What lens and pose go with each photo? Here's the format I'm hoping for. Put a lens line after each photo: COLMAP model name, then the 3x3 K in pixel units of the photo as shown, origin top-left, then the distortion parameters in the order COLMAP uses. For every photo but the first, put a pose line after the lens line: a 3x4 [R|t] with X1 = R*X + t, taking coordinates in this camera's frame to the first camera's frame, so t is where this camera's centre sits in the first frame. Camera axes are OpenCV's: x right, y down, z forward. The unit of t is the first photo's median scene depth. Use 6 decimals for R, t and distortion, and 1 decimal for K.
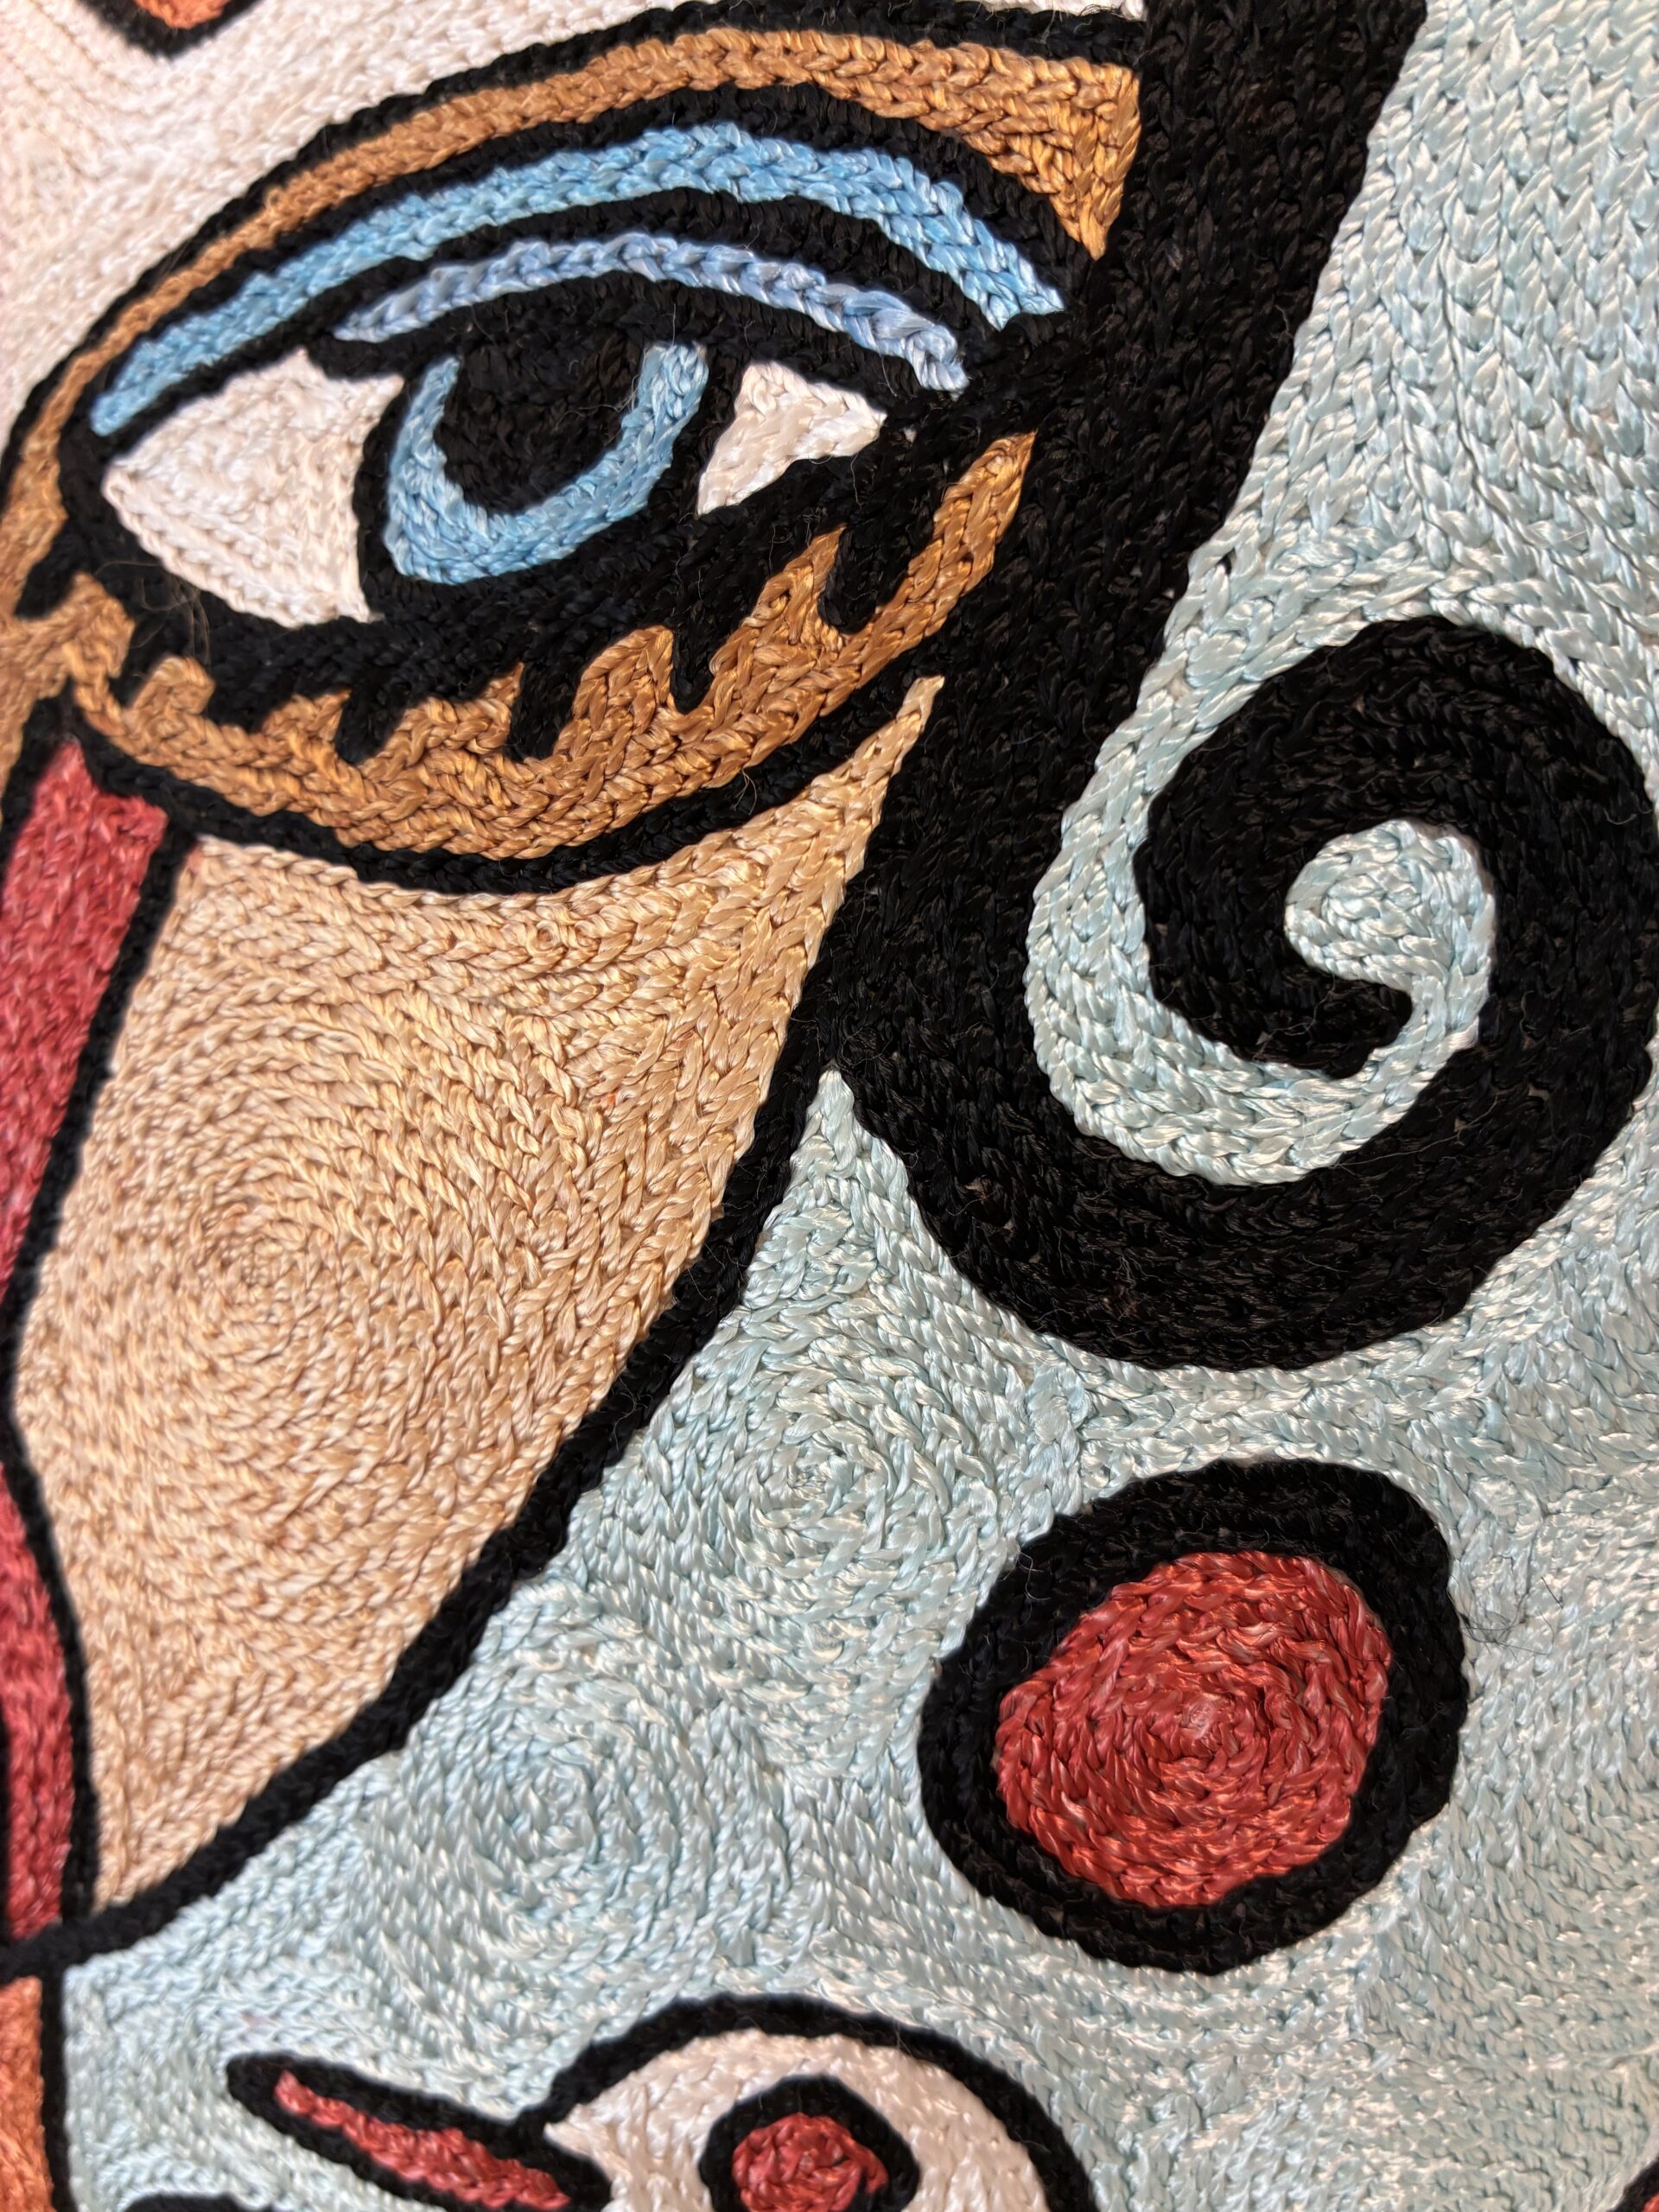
lens RADIAL K [[1933.3, 0, 802.7], [0, 1933.3, 1115.3], [0, 0, 1]] dist [-0.051385, 0.086900]
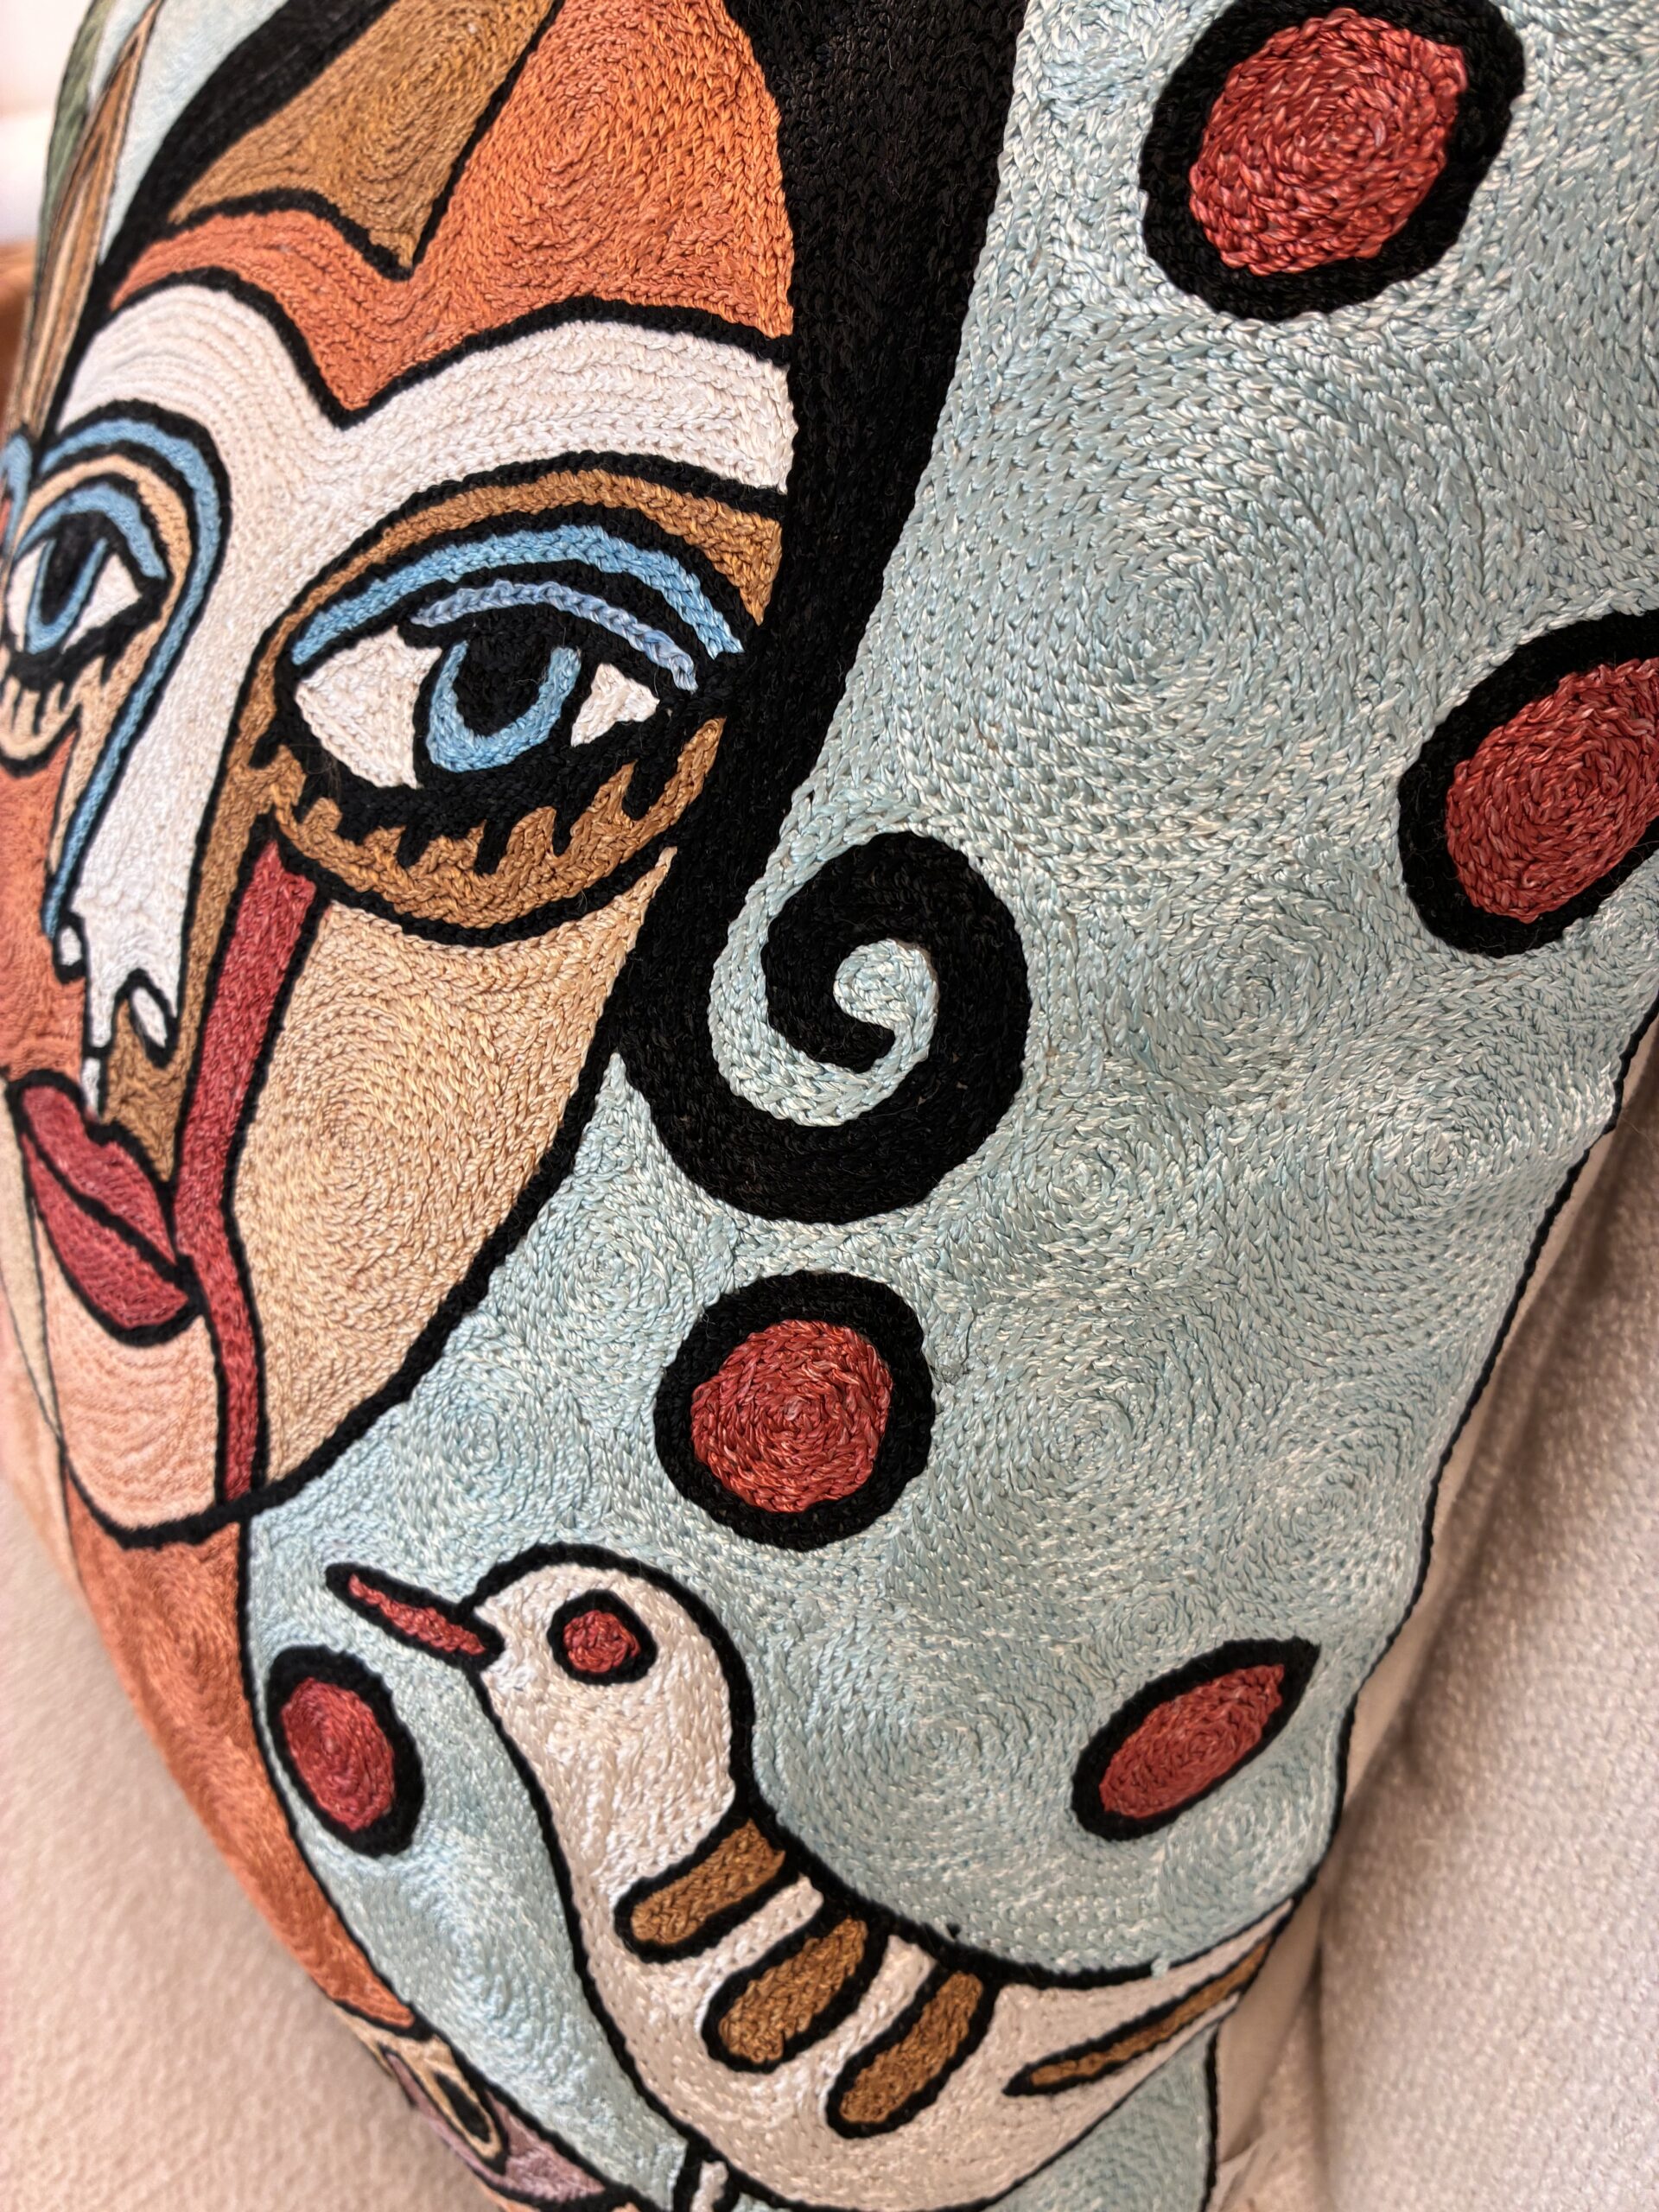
lens RADIAL K [[1780.1, 0, 829.5], [0, 1780.1, 1106.0], [0, 0, 1]] dist [0.026770, -0.064079]
pose [[0.983525, 0.057141, -0.171502, 0.496188], [-0.047914, 0.997197, 0.057474, -0.077514], [0.174305, -0.048309, 0.983506, -0.647164]]
